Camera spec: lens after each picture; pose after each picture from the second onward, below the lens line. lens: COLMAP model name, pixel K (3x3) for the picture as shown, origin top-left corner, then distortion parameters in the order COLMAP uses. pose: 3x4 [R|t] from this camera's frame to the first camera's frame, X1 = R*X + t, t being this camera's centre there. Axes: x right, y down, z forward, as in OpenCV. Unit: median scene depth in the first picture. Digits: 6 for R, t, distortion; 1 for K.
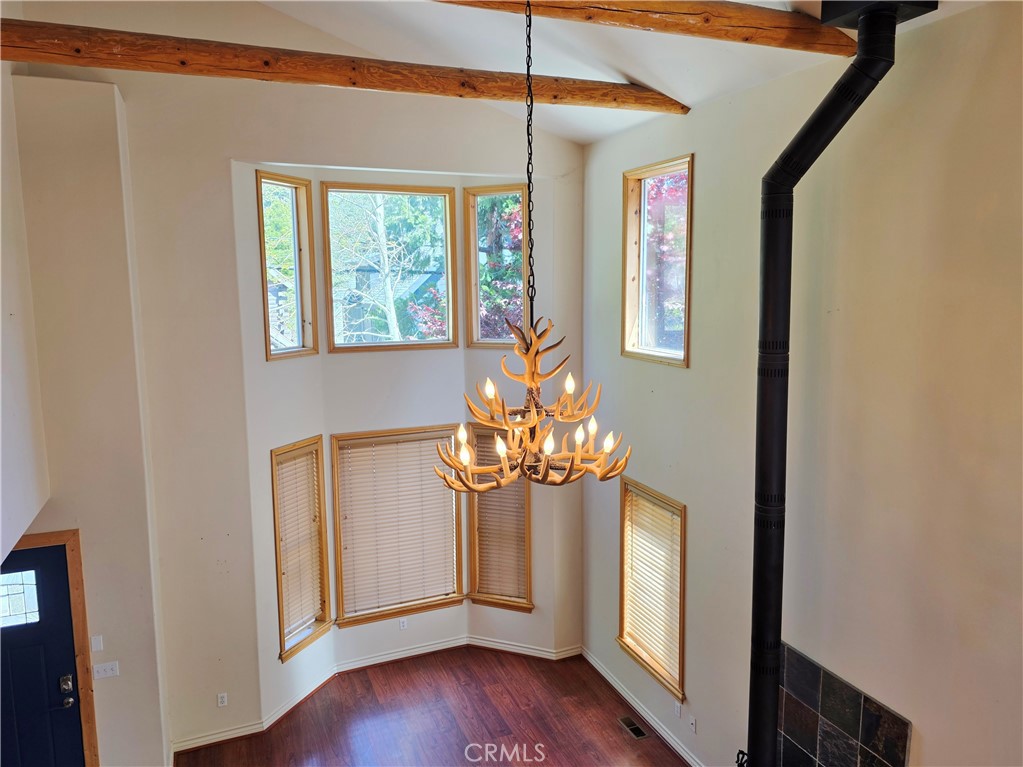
lens RADIAL K [[734.4, 0, 521.8], [0, 734.4, 370.3], [0, 0, 1]] dist [0.057350, -0.042623]
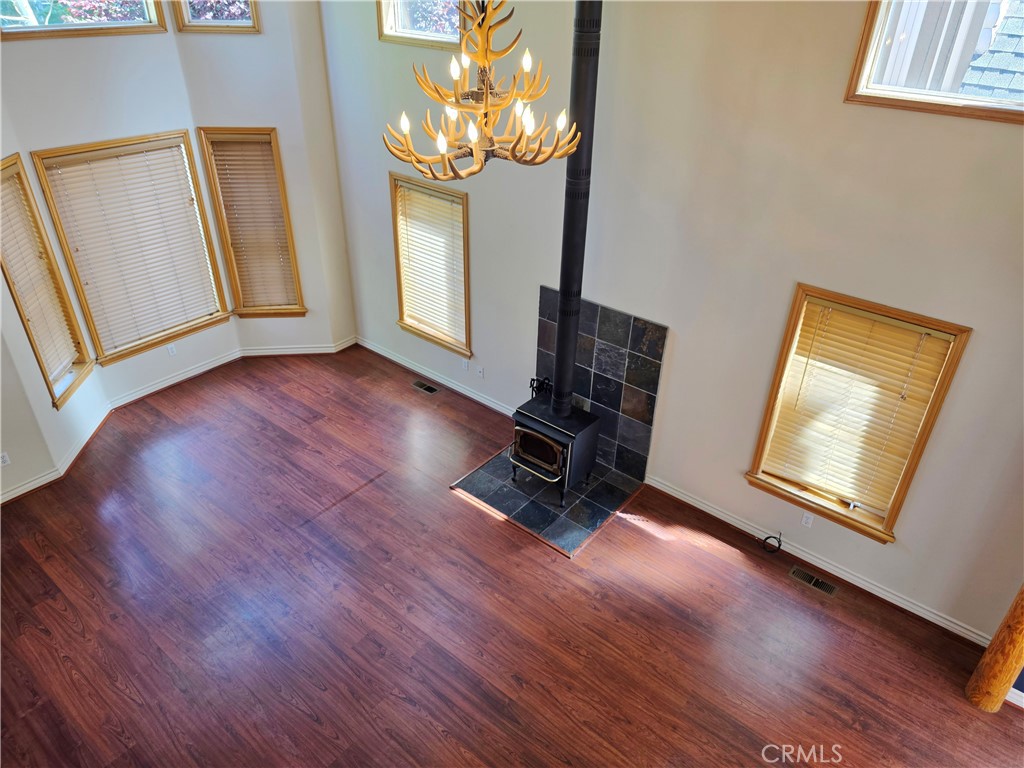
lens RADIAL K [[687.2, 0, 524.6], [0, 687.2, 375.4], [0, 0, 1]] dist [0.059445, -0.050627]
pose [[0.877257, -0.218010, 0.427659, -0.192137], [0.024627, 0.910183, 0.413473, 0.007547], [-0.479390, -0.352190, 0.803833, 0.037214]]
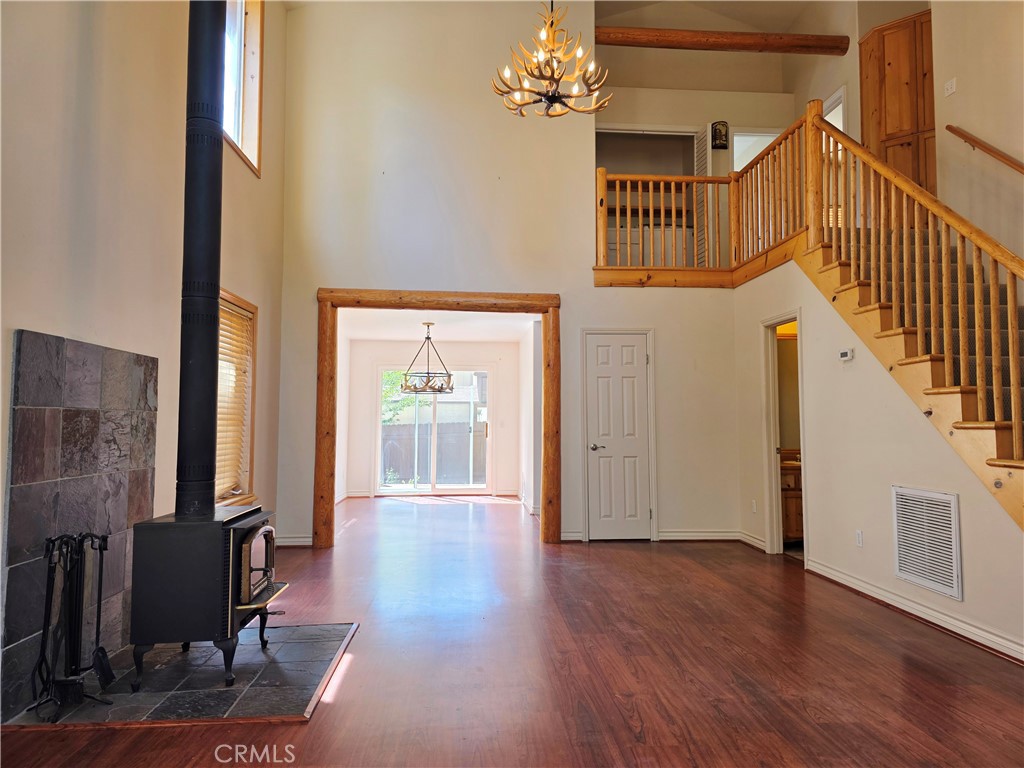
lens RADIAL K [[687.2, 0, 518.3], [0, 687.2, 378.2], [0, 0, 1]] dist [0.059445, -0.050627]
pose [[-0.949951, 0.026289, 0.311292, -0.175288], [0.043731, 0.997832, 0.049184, 0.313115], [-0.309324, 0.060336, -0.949041, 1.171372]]
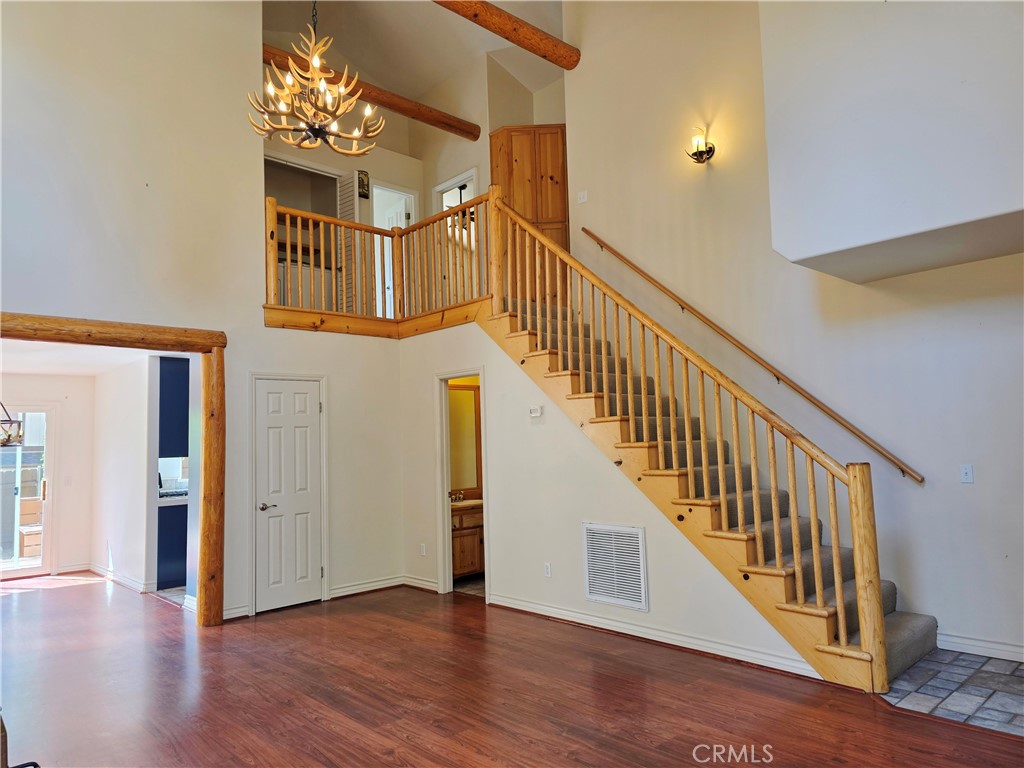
lens RADIAL K [[687.2, 0, 522.9], [0, 687.2, 384.3], [0, 0, 1]] dist [0.059445, -0.050627]
pose [[-0.934148, 0.009579, -0.356758, 0.060872], [-0.002089, 0.999476, 0.032308, 0.275769], [0.356881, 0.030926, -0.933638, 1.145485]]
